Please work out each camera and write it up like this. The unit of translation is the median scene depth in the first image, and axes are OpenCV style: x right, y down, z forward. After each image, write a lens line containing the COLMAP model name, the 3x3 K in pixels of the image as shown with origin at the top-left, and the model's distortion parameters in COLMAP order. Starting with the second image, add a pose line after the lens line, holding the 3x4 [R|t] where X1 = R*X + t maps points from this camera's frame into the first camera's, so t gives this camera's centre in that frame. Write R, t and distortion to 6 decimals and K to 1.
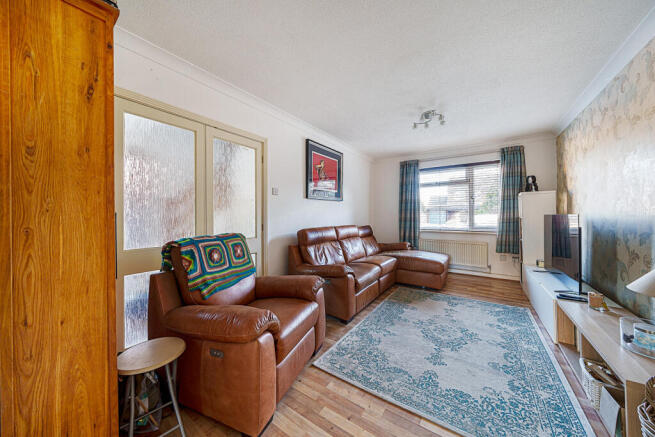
lens RADIAL K [[228.2, 0, 337.8], [0, 228.2, 214.1], [0, 0, 1]] dist [-0.008086, 0.000098]
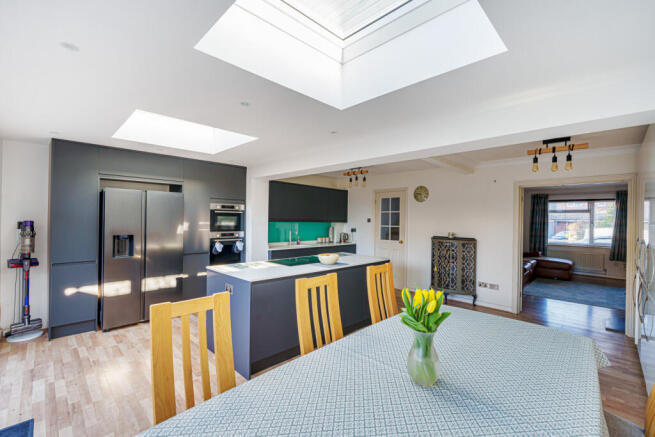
lens RADIAL K [[277.1, 0, 332.0], [0, 277.1, 221.7], [0, 0, 1]] dist [0.002303, 0.000391]
pose [[0.978627, 0.024441, -0.204186, -1.181395], [-0.023144, 0.999694, 0.008738, -0.099302], [0.204337, -0.003826, 0.978893, -1.886445]]
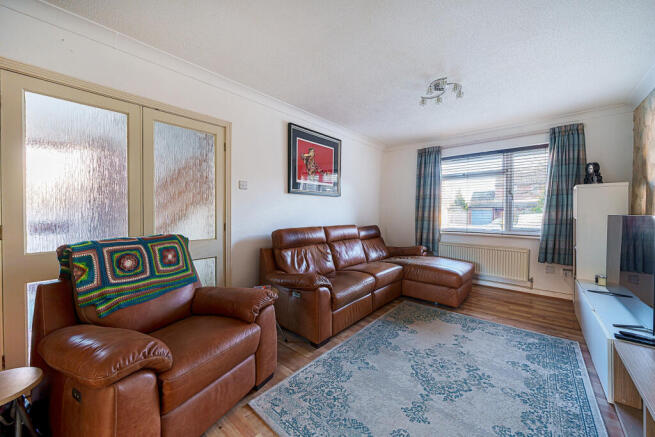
lens RADIAL K [[249.2, 0, 327.5], [0, 249.2, 215.8], [0, 0, 1]] dist [-0.002520, -0.000121]
pose [[0.991382, 0.010028, -0.130621, 0.137187], [-0.007553, 0.999783, 0.019424, -0.004280], [0.130788, -0.018270, 0.991242, 0.099968]]
